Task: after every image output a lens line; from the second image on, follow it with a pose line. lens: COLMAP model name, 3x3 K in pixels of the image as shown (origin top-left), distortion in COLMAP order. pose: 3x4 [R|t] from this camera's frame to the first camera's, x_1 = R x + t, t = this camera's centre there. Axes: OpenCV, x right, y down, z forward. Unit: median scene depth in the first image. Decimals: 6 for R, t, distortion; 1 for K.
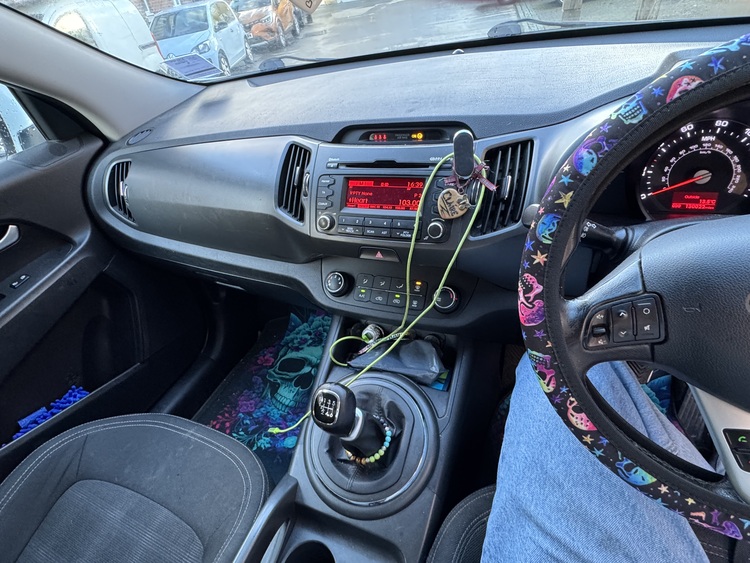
lens RADIAL K [[398.0, 0, 375.0], [0, 398.0, 281.5], [0, 0, 1]] dist [0.004468, -0.000632]
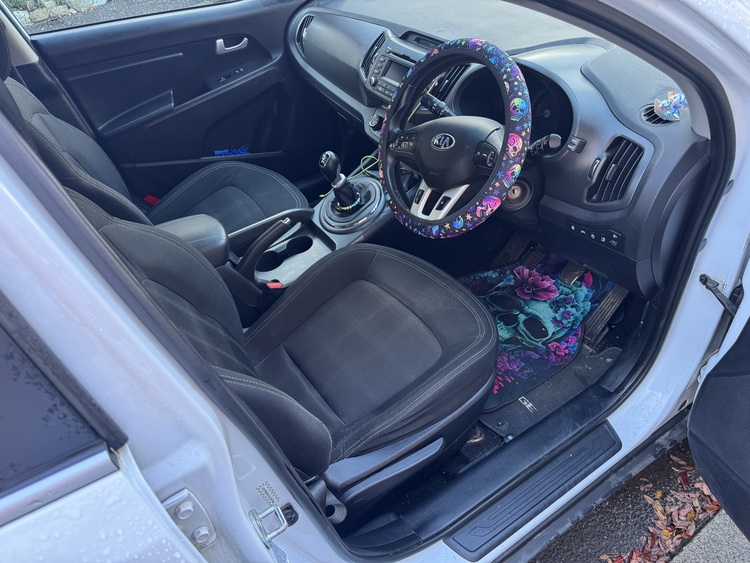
lens RADIAL K [[516.2, 0, 375.0], [0, 516.2, 281.5], [0, 0, 1]] dist [0.001946, -0.000270]
pose [[0.832360, 0.428408, -0.351630, 0.923736], [-0.368541, 0.901679, 0.226170, 0.116806], [0.413950, -0.058665, 0.908407, -1.005086]]
